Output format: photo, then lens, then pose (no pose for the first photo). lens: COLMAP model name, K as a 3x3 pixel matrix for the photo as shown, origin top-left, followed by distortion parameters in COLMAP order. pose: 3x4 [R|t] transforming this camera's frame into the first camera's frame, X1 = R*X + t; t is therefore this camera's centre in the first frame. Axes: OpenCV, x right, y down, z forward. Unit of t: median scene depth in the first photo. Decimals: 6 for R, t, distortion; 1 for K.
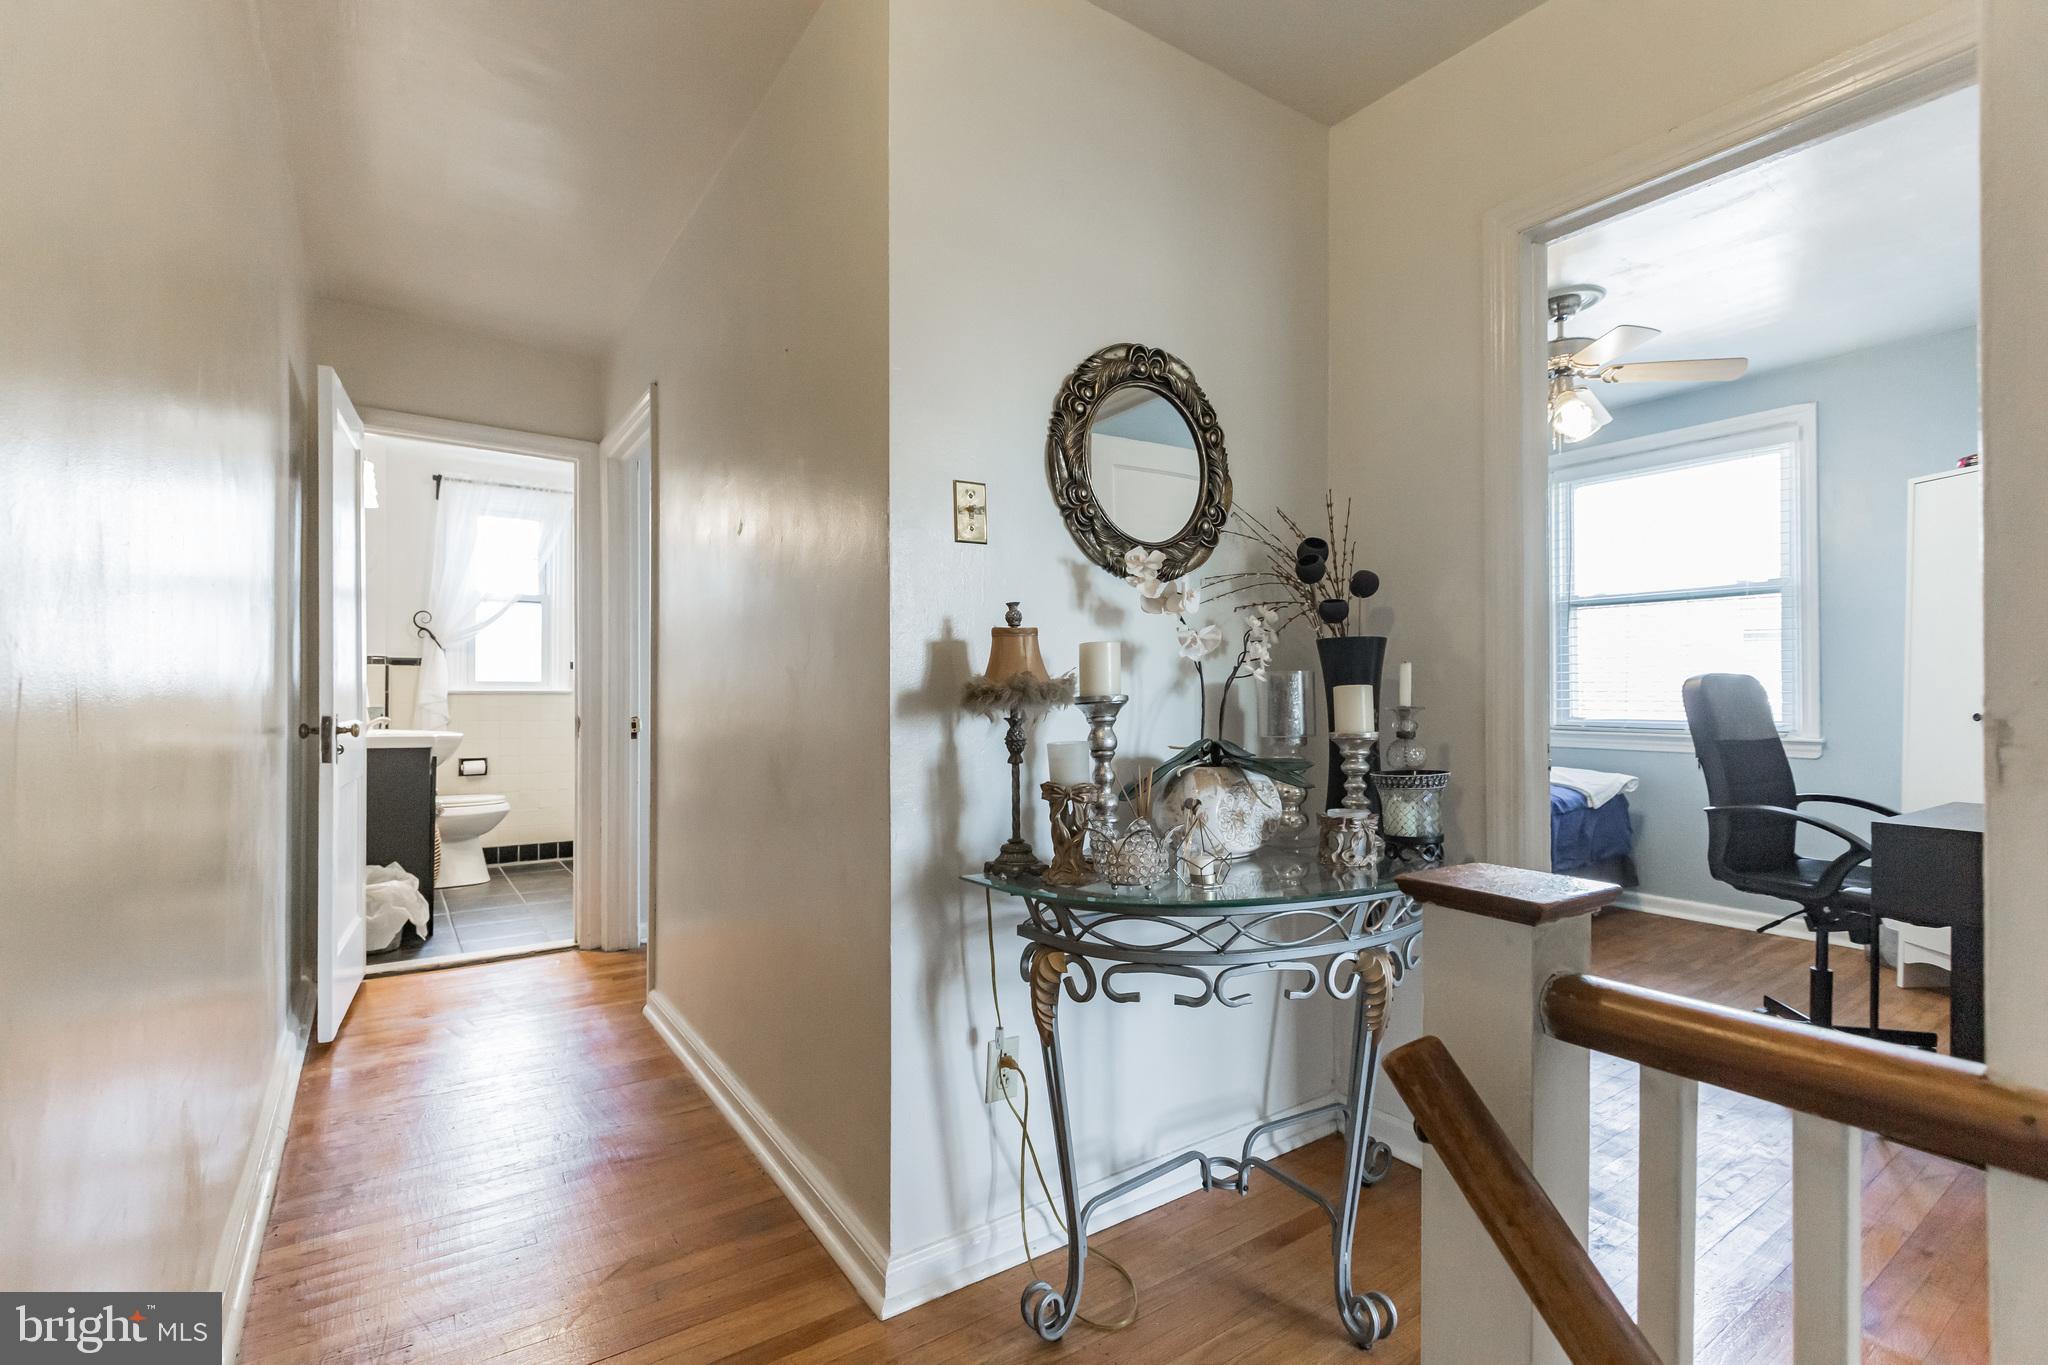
lens RADIAL K [[933.9, 0, 1027.0], [0, 933.9, 694.5], [0, 0, 1]] dist [0.001590, 0.000110]
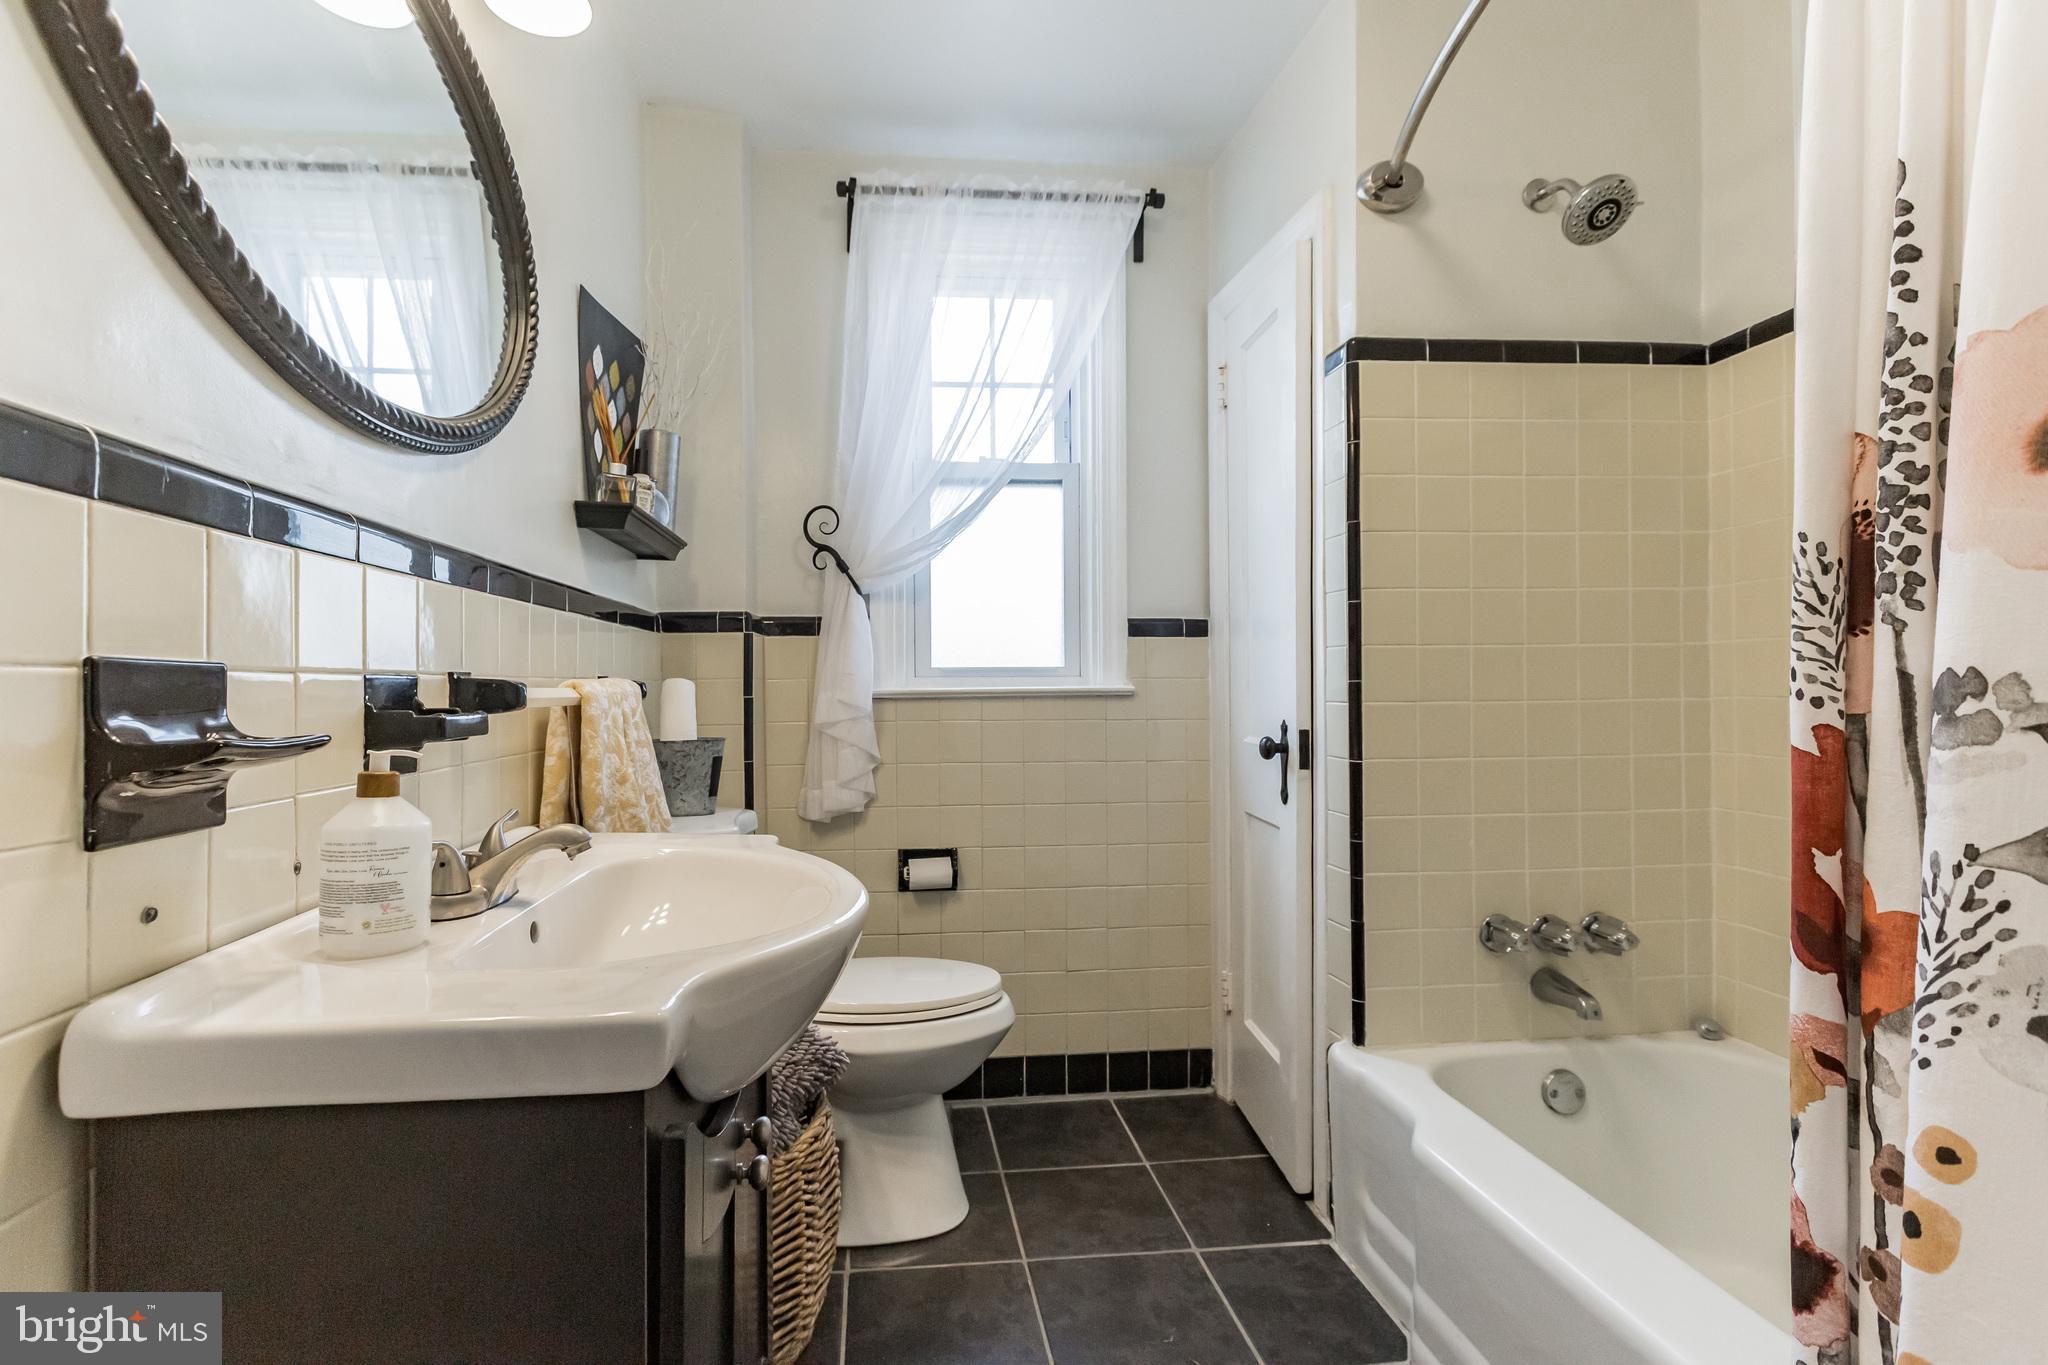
lens RADIAL K [[933.9, 0, 1022.8], [0, 933.9, 679.9], [0, 0, 1]] dist [0.001590, 0.000110]
pose [[0.905011, -0.007014, -0.425331, -0.380518], [0.010237, 0.999934, 0.005291, -0.011223], [0.425266, -0.009143, 0.905022, 0.648616]]
